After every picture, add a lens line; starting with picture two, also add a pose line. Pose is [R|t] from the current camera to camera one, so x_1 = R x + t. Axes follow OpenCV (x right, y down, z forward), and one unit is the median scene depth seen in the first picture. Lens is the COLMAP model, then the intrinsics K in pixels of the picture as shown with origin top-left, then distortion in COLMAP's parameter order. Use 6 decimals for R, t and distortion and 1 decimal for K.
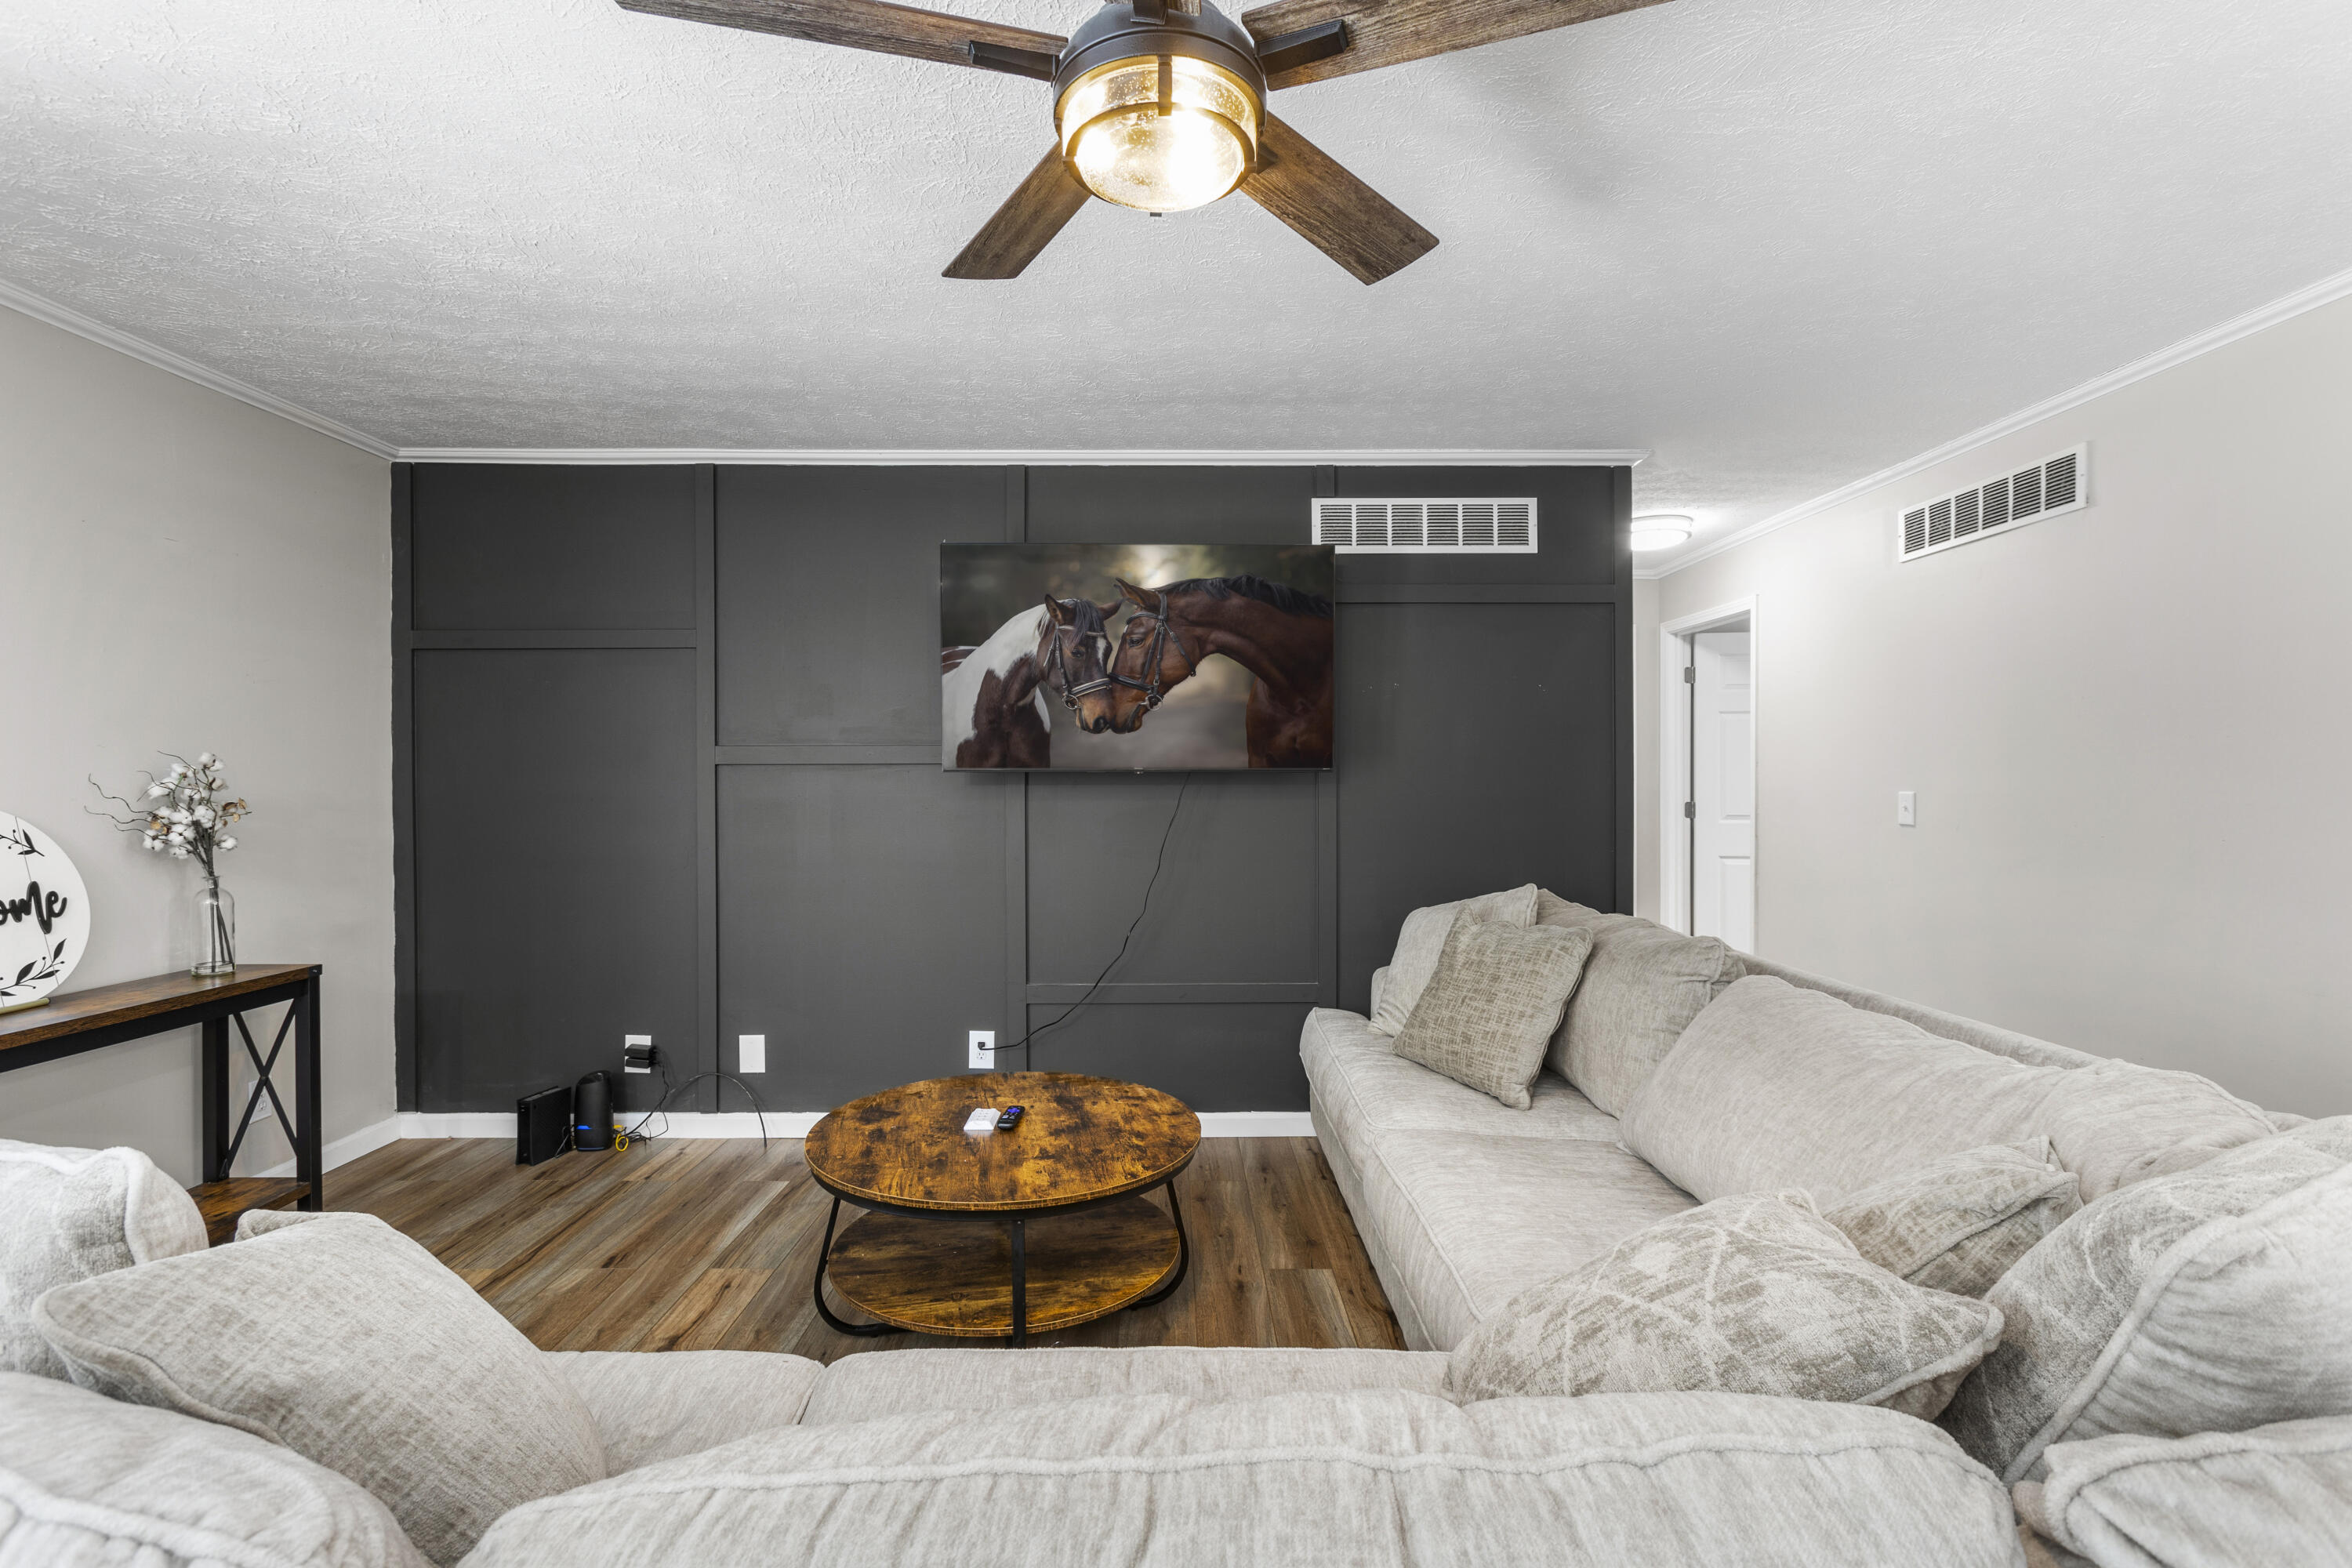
lens RADIAL K [[1070.9, 0, 1154.3], [0, 1070.9, 778.9], [0, 0, 1]] dist [-0.004356, -0.000382]
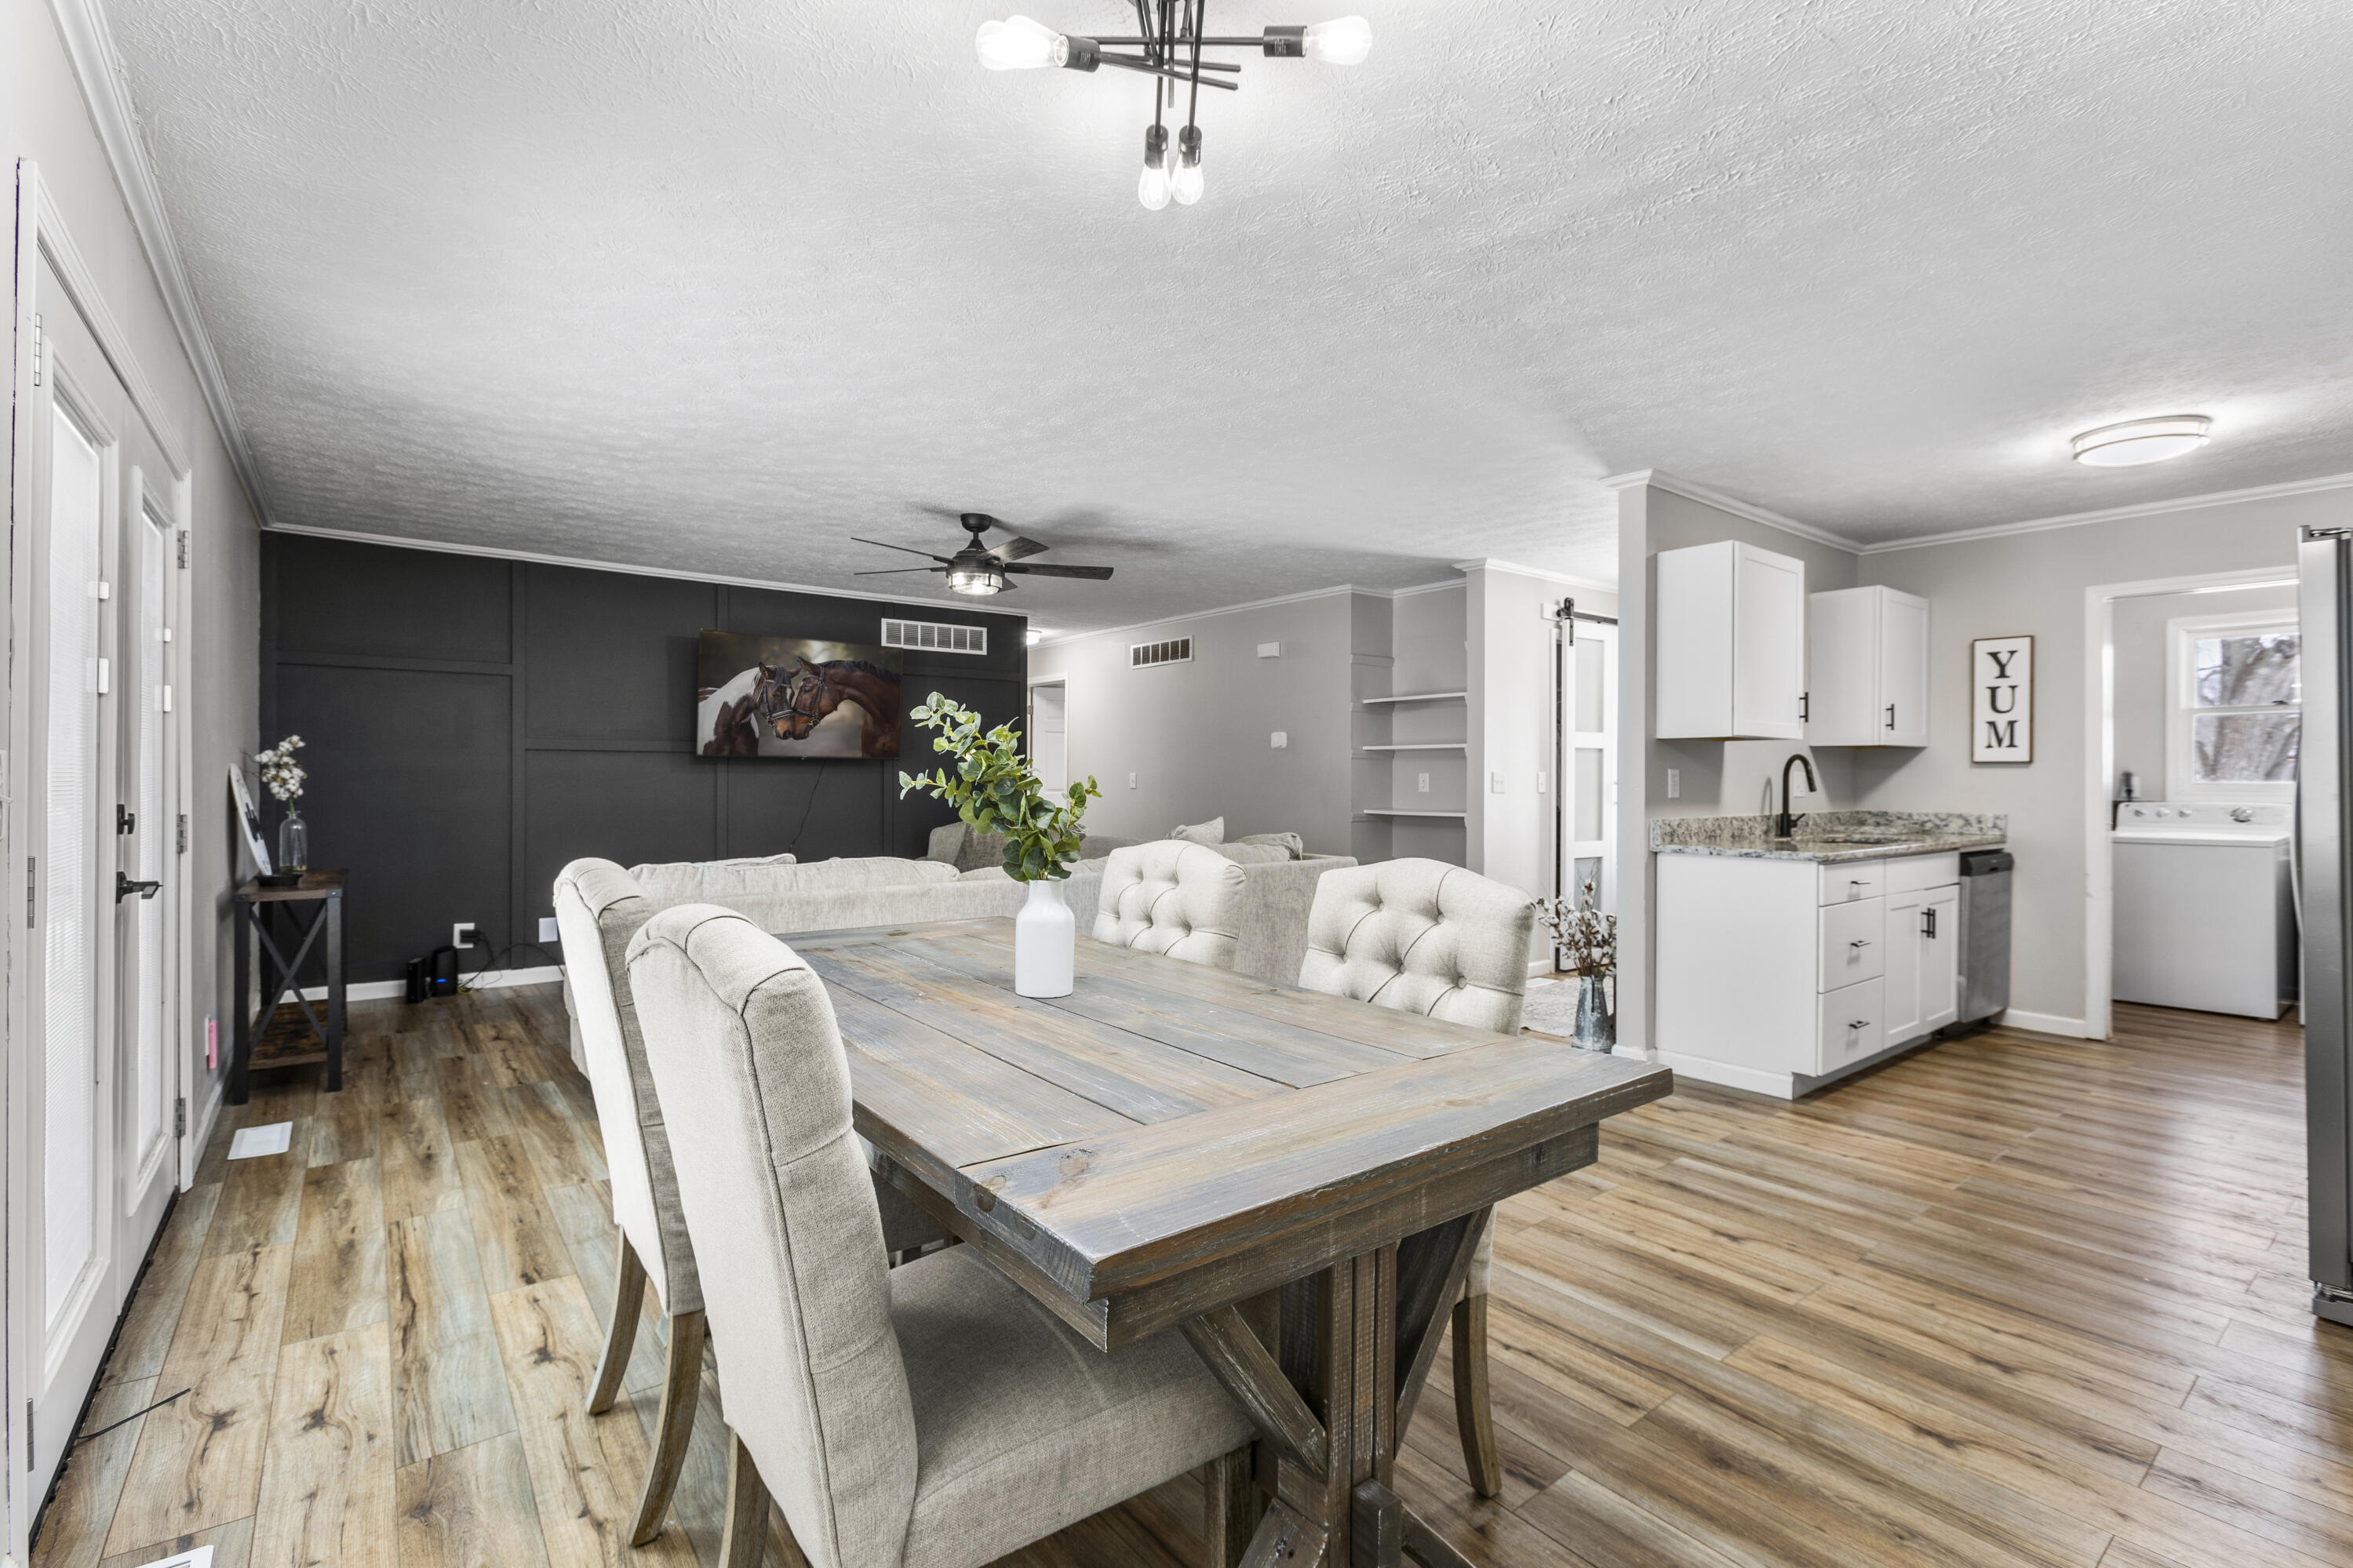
lens RADIAL K [[1071.2, 0, 1174.5], [0, 1071.2, 775.4], [0, 0, 1]] dist [-0.004356, -0.000382]
pose [[0.789433, 0.006232, 0.613805, -0.671155], [-0.006002, 0.999979, -0.002433, 0.023471], [-0.613807, -0.001763, 0.789454, -0.914910]]
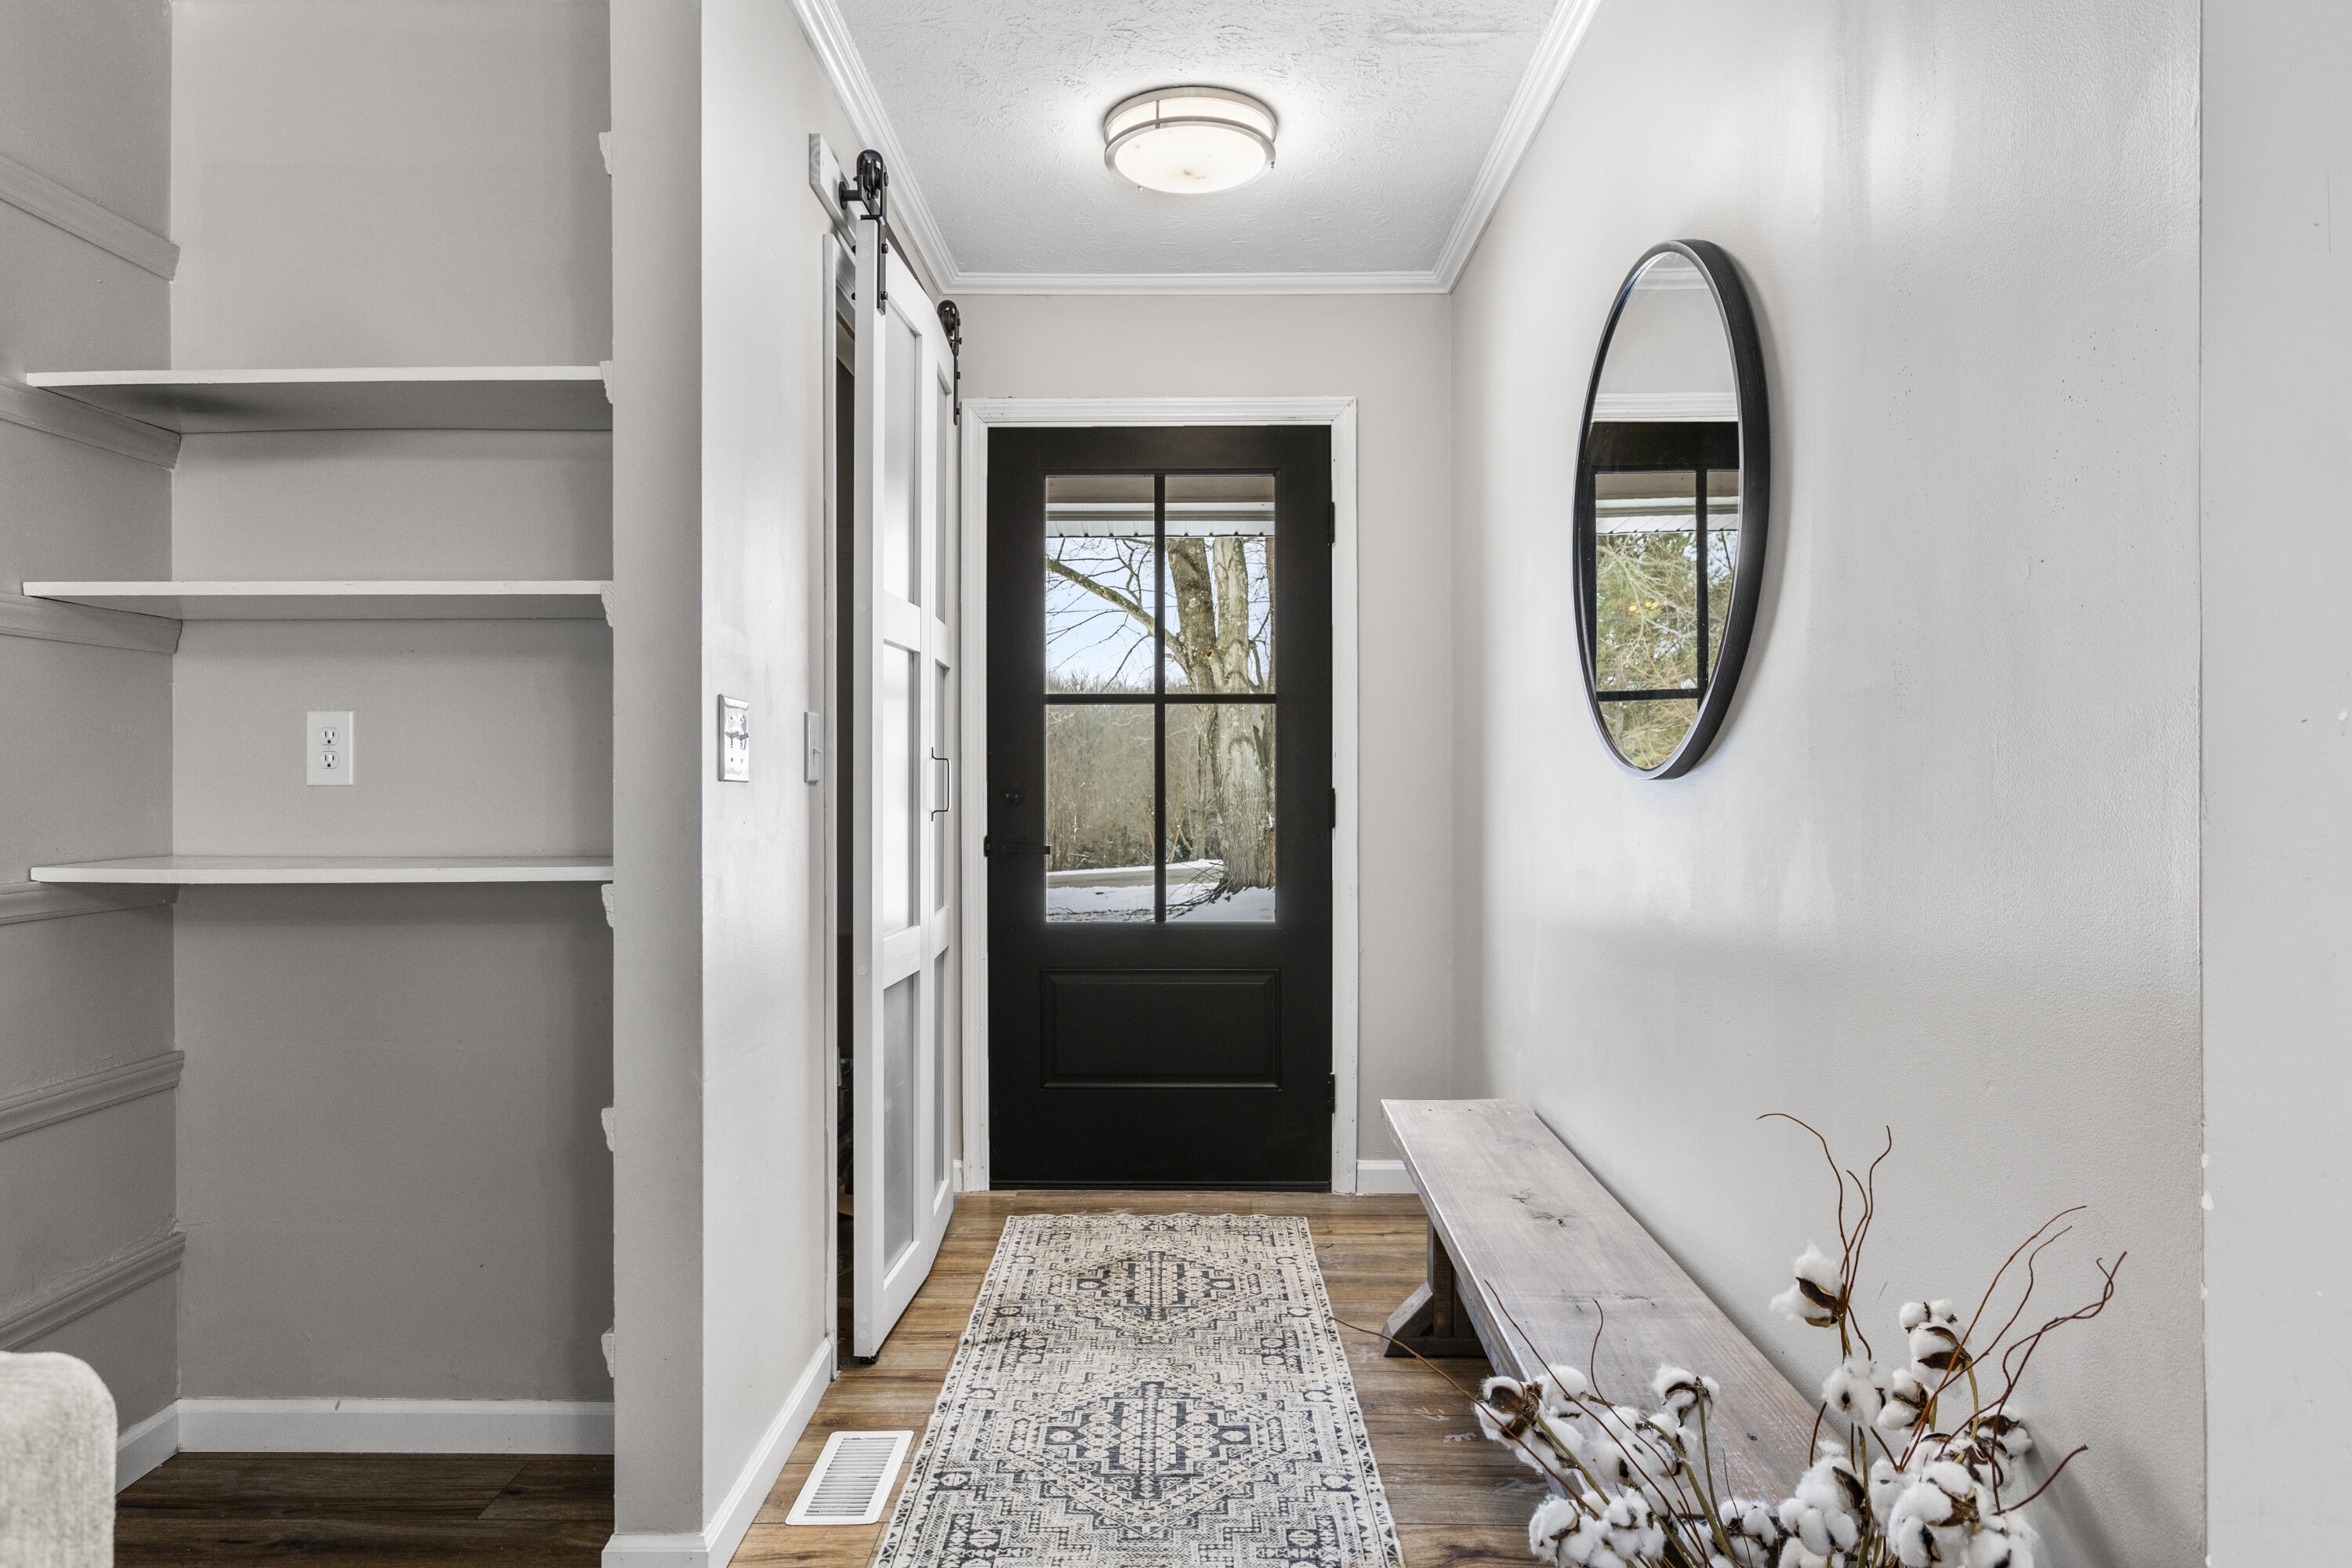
lens RADIAL K [[1447.1, 0, 1180.0], [0, 1447.1, 778.6], [0, 0, 1]] dist [0.010202, 0.000638]
pose [[0.018331, 0.005804, 0.999815, 0.248012], [-0.001900, 0.999982, -0.005770, 0.046258], [-0.999830, -0.001794, 0.018342, -0.034989]]
